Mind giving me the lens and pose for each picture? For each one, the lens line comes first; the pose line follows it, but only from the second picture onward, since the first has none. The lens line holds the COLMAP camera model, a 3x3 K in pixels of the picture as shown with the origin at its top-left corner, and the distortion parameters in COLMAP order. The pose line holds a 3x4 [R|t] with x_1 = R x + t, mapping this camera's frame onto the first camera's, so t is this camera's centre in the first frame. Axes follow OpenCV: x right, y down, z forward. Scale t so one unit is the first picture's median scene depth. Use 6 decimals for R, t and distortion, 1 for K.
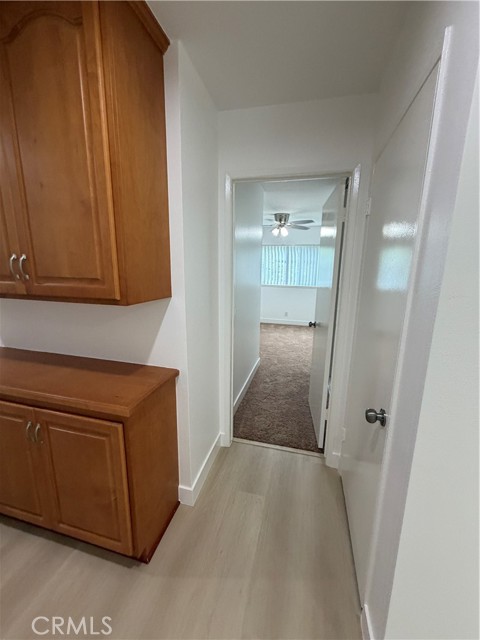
lens RADIAL K [[254.5, 0, 238.5], [0, 254.5, 318.8], [0, 0, 1]] dist [-0.001272, 0.000122]
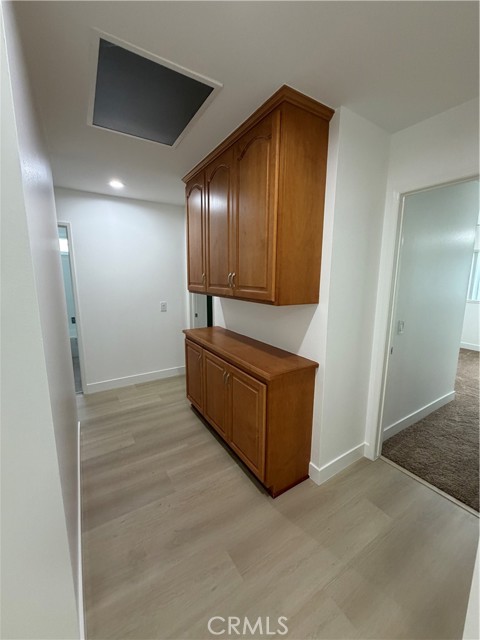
lens RADIAL K [[254.5, 0, 241.9], [0, 254.5, 319.3], [0, 0, 1]] dist [-0.001272, 0.000122]
pose [[0.727065, 0.100557, -0.679165, 0.354474], [-0.131734, 0.991268, 0.005742, 0.038292], [0.673812, 0.085294, 0.733963, -0.186931]]
